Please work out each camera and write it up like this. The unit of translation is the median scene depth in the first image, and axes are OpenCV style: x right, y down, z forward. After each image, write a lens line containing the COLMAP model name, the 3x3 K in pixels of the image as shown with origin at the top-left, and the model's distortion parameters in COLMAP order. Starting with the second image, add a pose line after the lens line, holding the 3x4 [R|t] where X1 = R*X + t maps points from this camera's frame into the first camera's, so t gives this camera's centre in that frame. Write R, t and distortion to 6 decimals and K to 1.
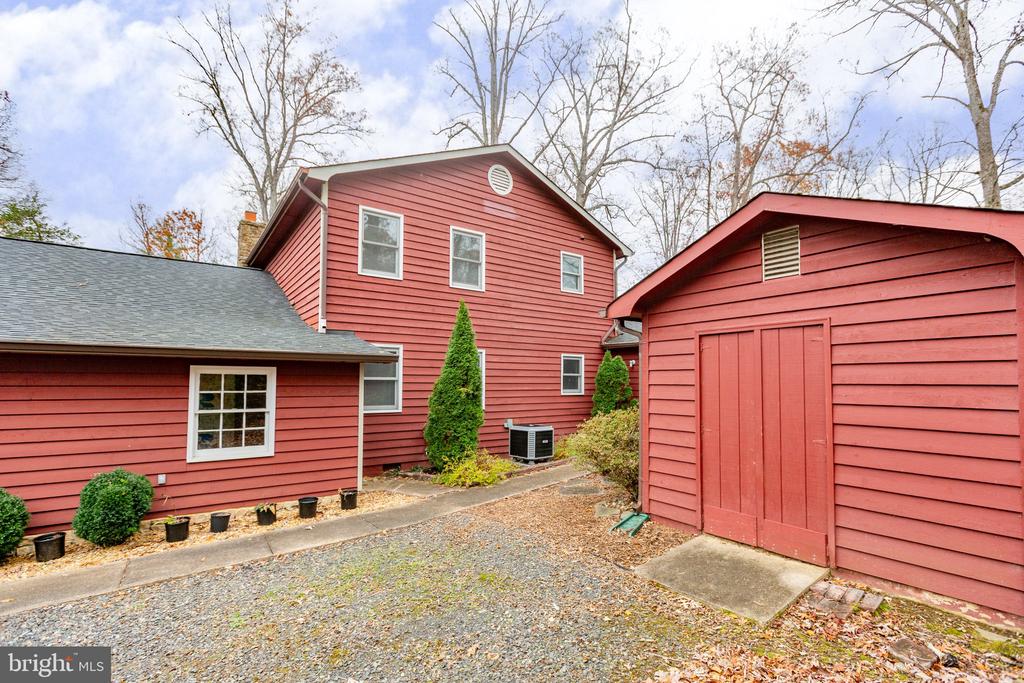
lens RADIAL K [[465.2, 0, 512.8], [0, 465.2, 369.3], [0, 0, 1]] dist [-0.002262, -0.000107]
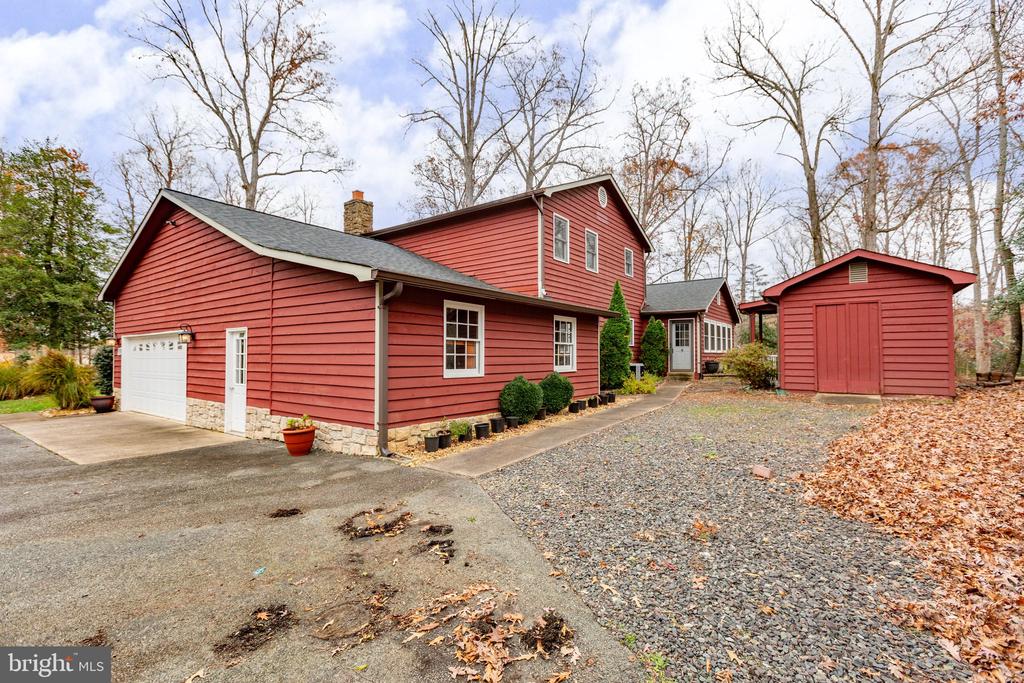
lens RADIAL K [[465.2, 0, 507.5], [0, 465.2, 342.3], [0, 0, 1]] dist [-0.002262, -0.000107]
pose [[0.951325, 0.006626, 0.308118, -0.640004], [-0.006971, 0.999976, 0.000017, 0.043358], [-0.308111, -0.002164, 0.951348, -0.254493]]
